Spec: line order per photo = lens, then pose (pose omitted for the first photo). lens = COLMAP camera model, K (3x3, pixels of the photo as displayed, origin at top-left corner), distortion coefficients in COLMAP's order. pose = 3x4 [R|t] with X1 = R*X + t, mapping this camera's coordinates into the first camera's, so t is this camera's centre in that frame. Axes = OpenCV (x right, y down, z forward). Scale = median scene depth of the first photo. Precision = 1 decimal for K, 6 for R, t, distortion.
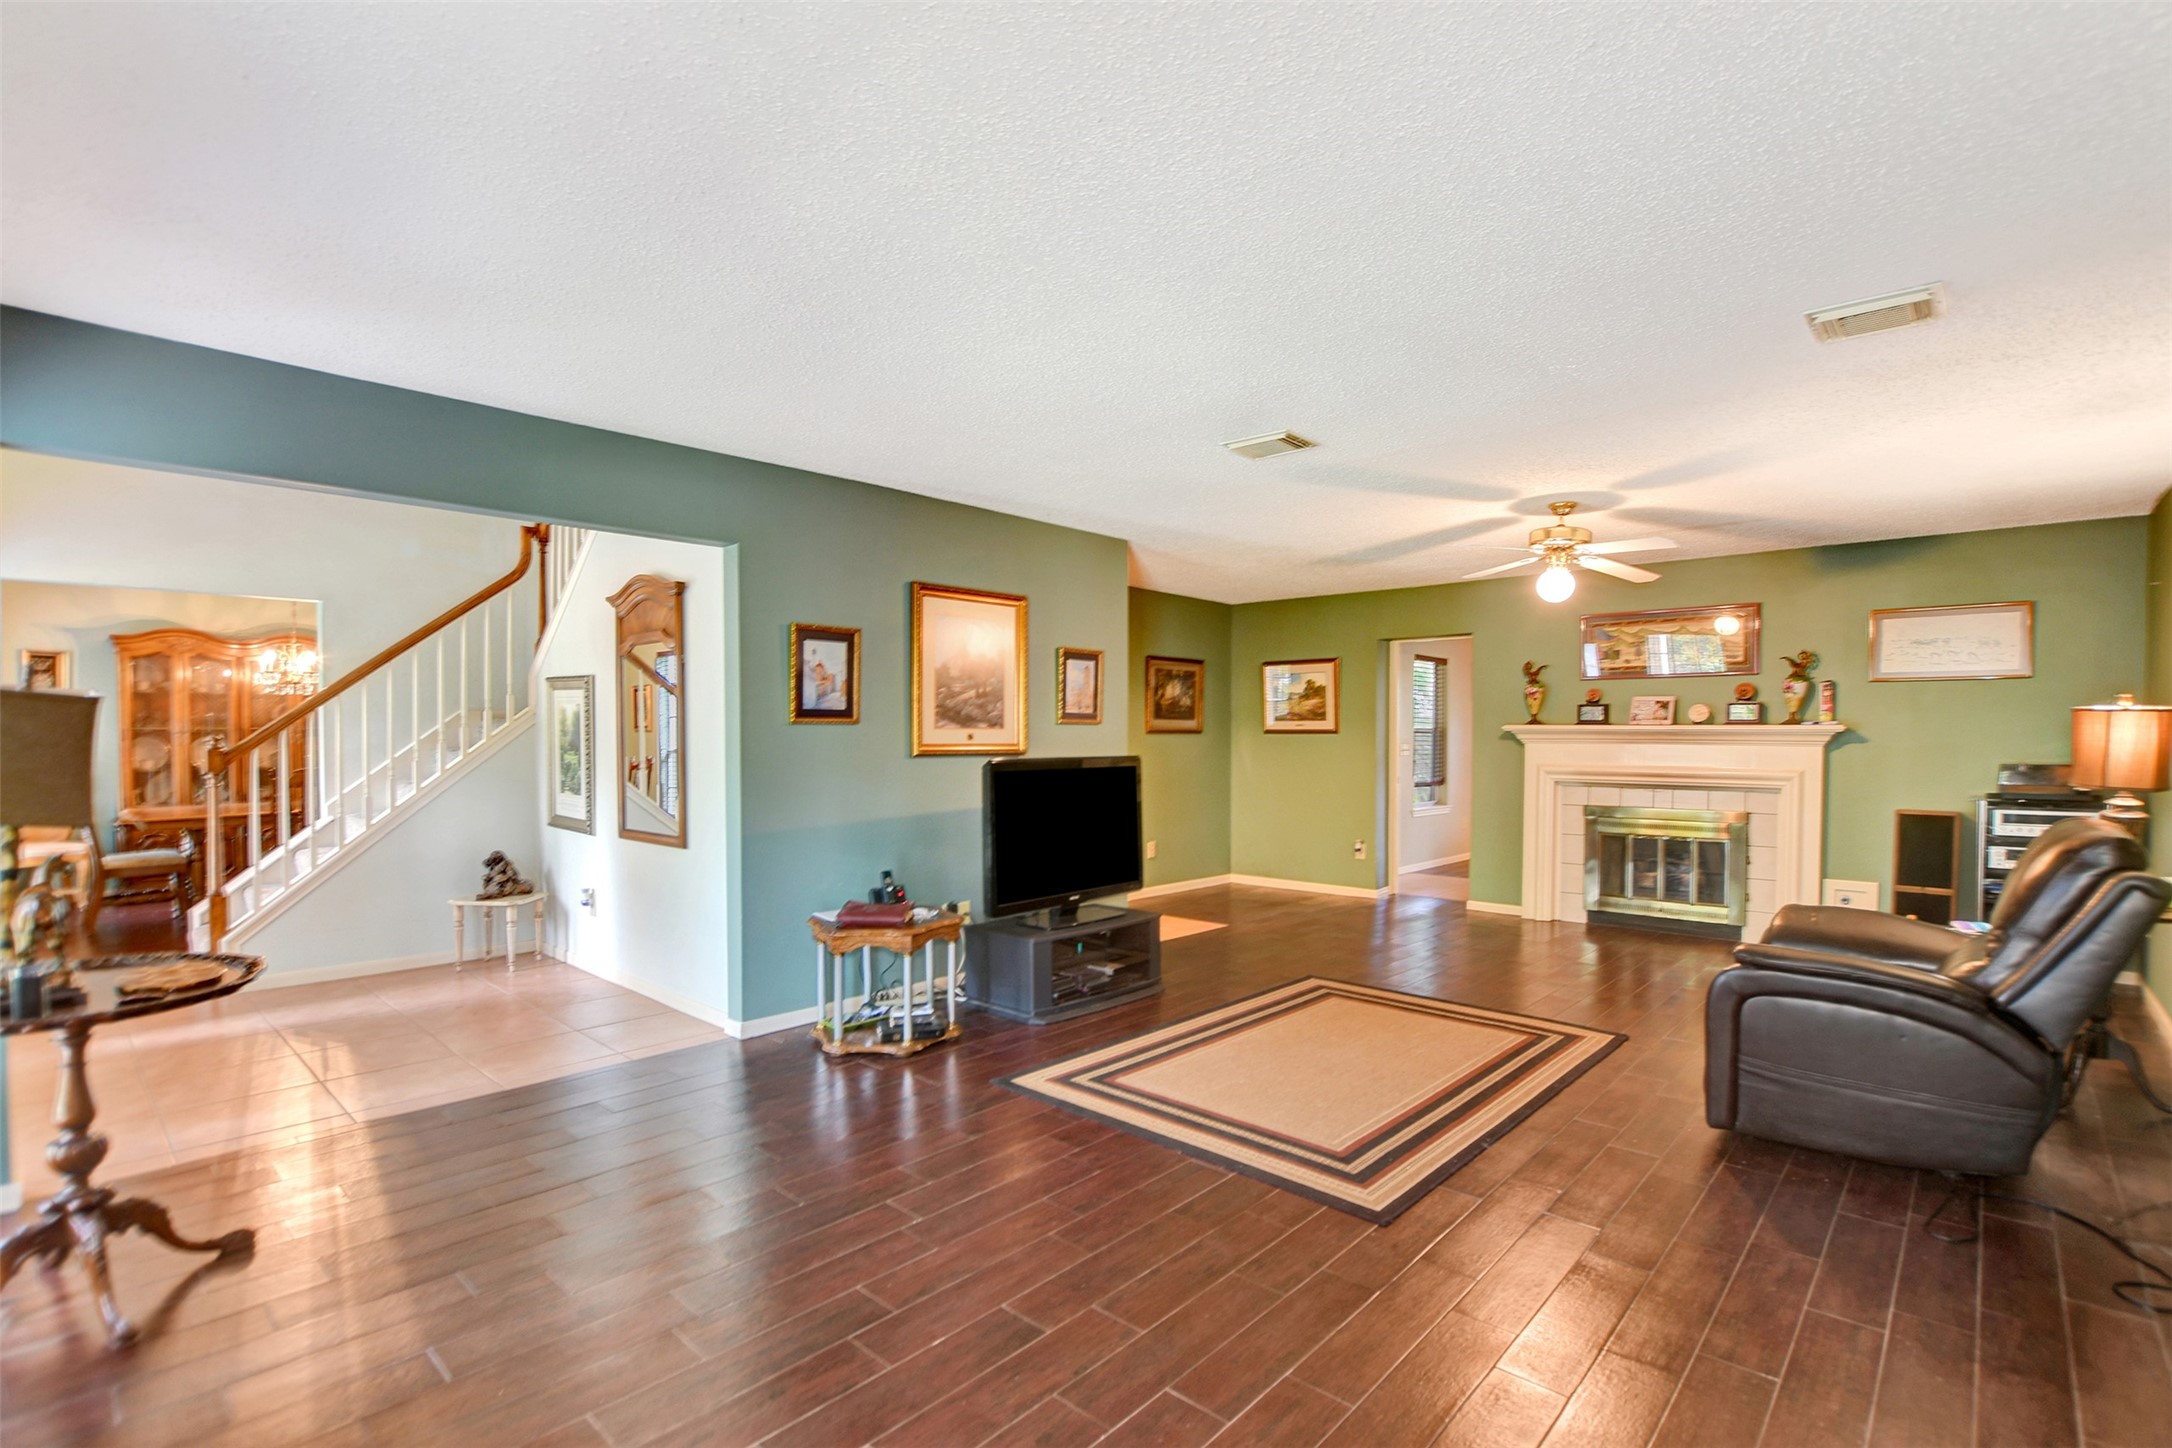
lens RADIAL K [[1026.3, 0, 1087.3], [0, 1026.3, 760.6], [0, 0, 1]] dist [-0.037488, -0.000168]
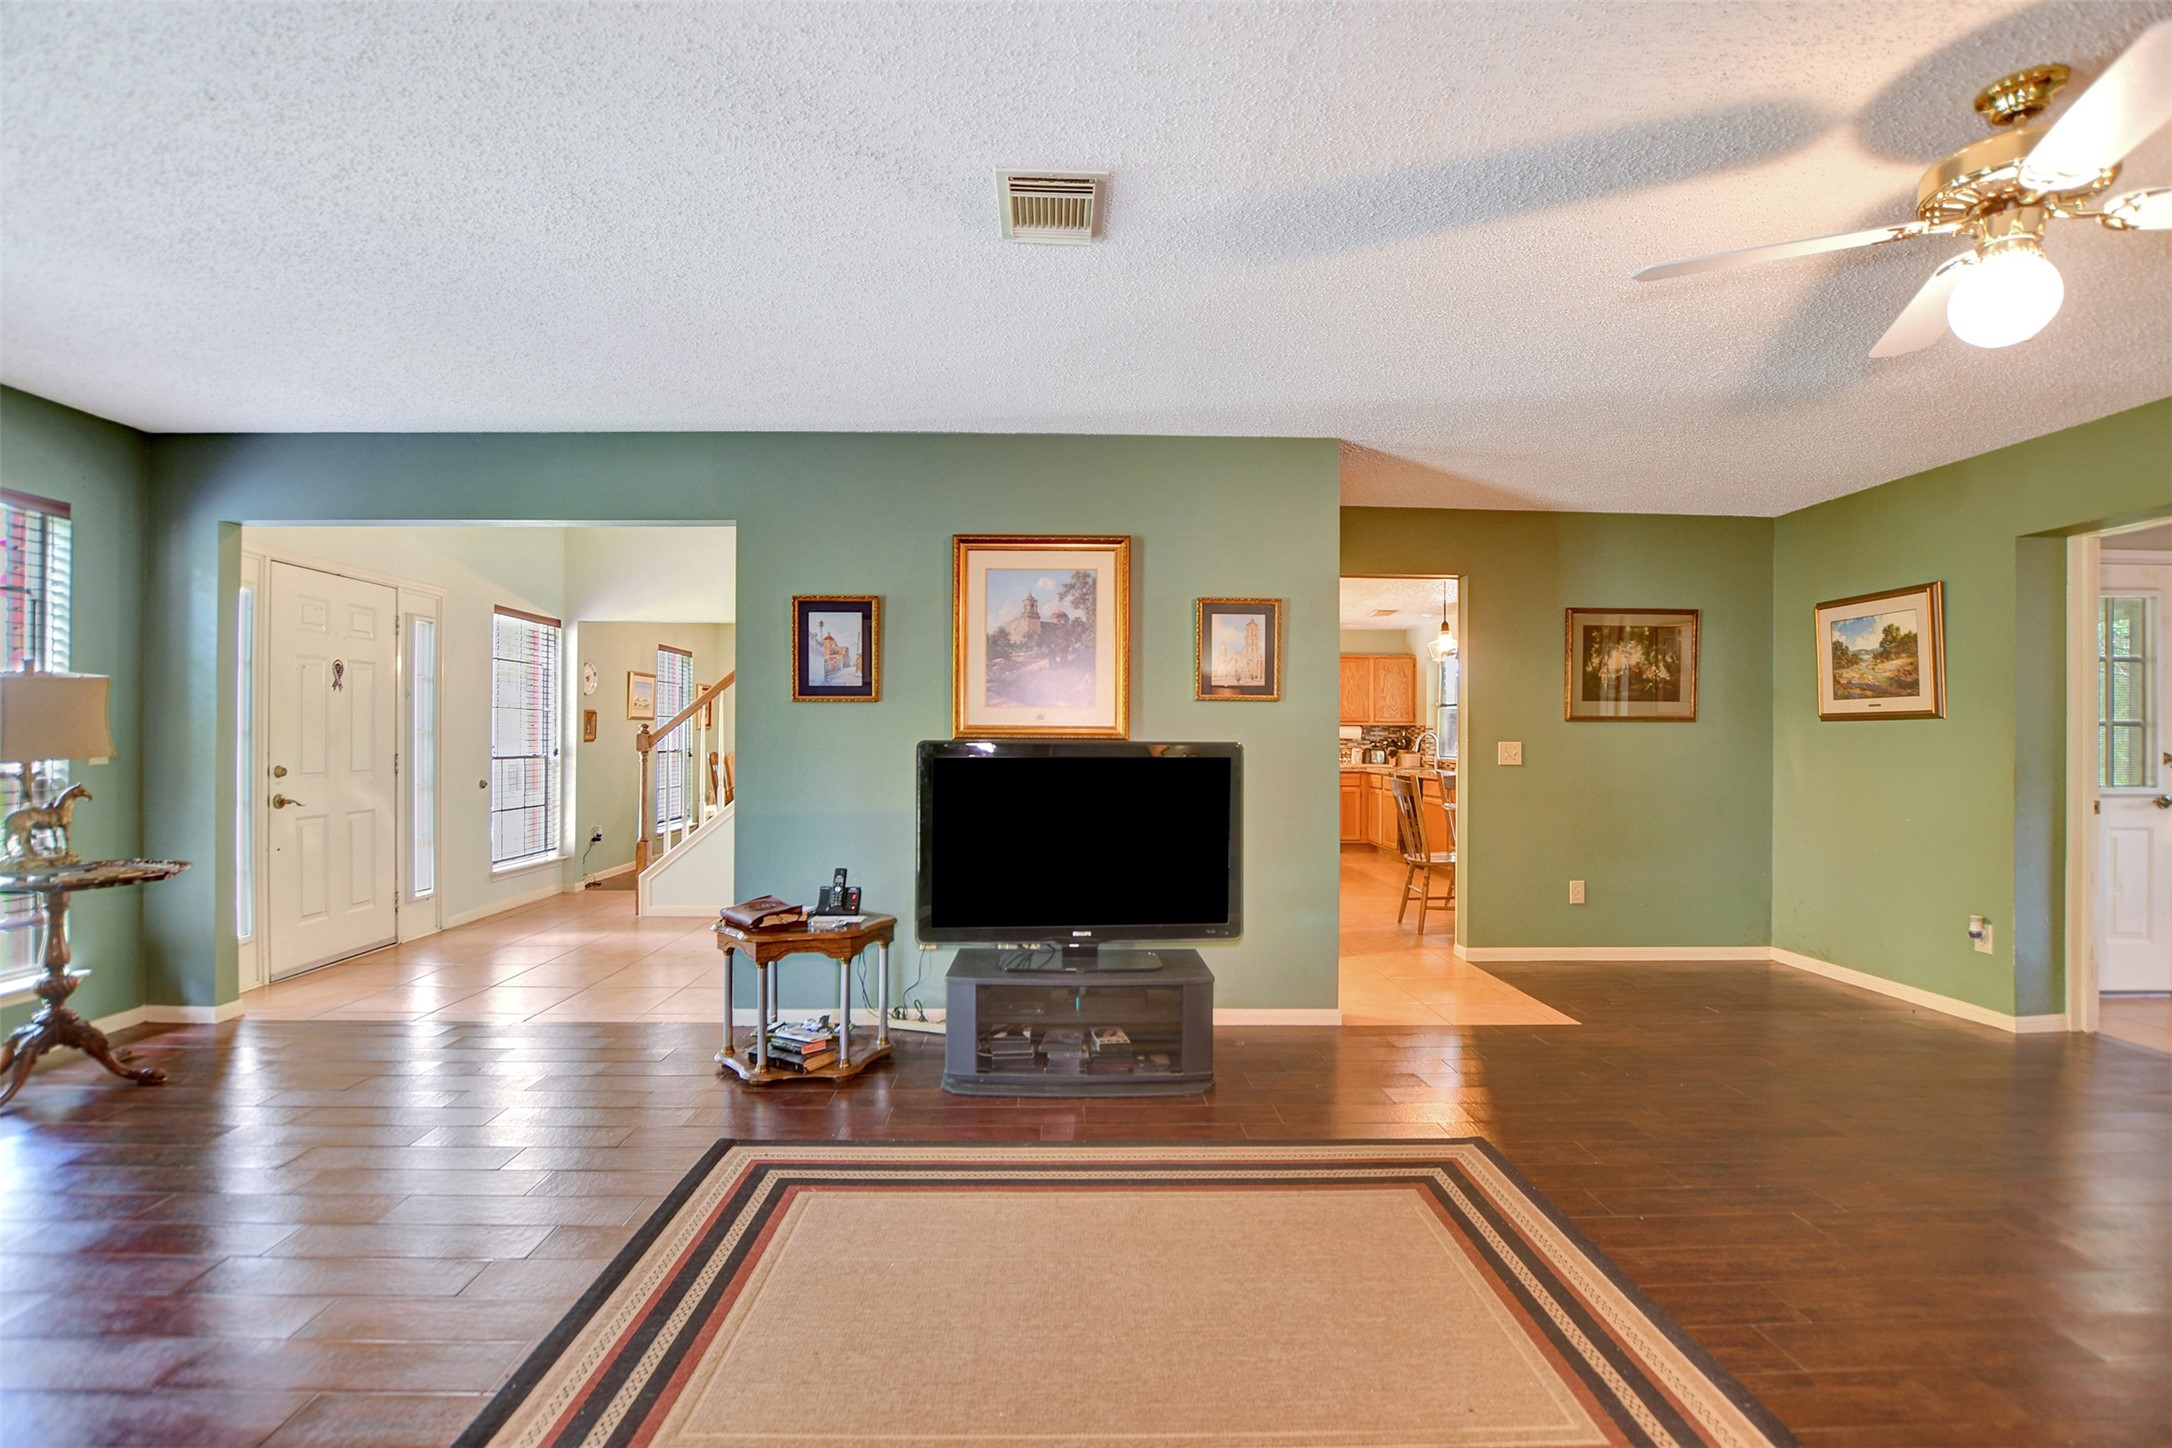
lens RADIAL K [[977.5, 0, 1065.7], [0, 977.5, 734.4], [0, 0, 1]] dist [-0.027321, 0.000077]
pose [[0.691933, -0.002603, -0.721957, 0.420936], [-0.022341, 0.999437, -0.025016, 0.008353], [0.721616, 0.033438, 0.691485, 0.442952]]
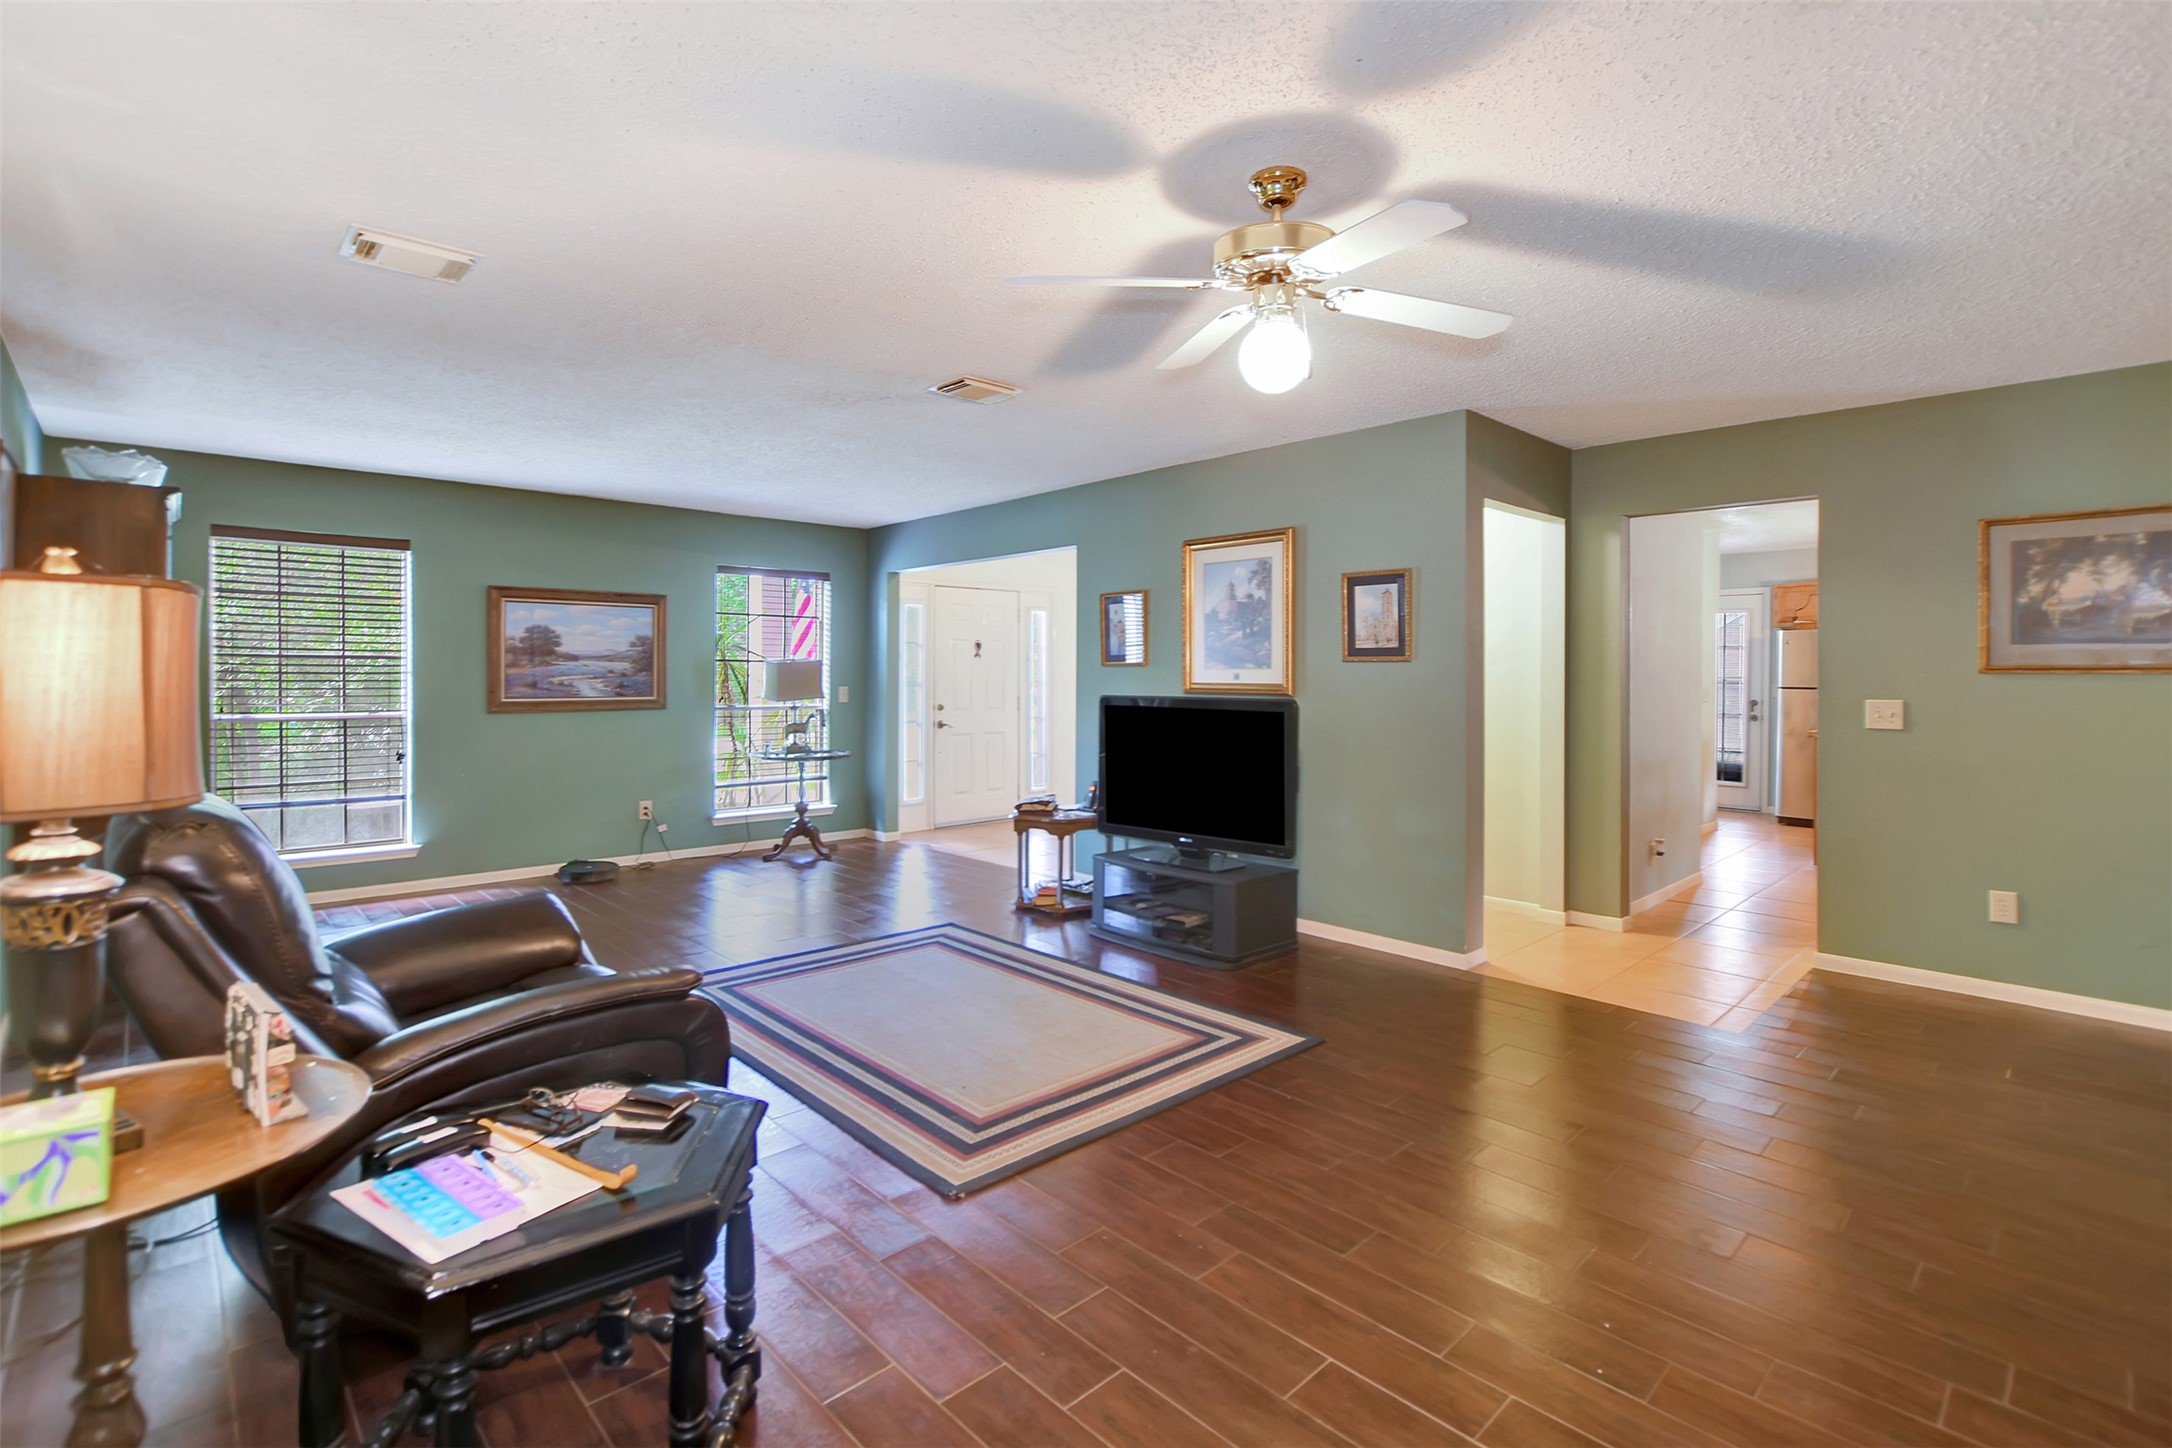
lens RADIAL K [[992.6, 0, 1063.4], [0, 992.6, 672.6], [0, 0, 1]] dist [-0.010041, -0.000010]
pose [[-0.082972, -0.004079, -0.996544, 0.828000], [-0.026575, 0.999645, -0.001879, -0.019445], [0.996197, 0.026328, -0.083051, 0.838615]]
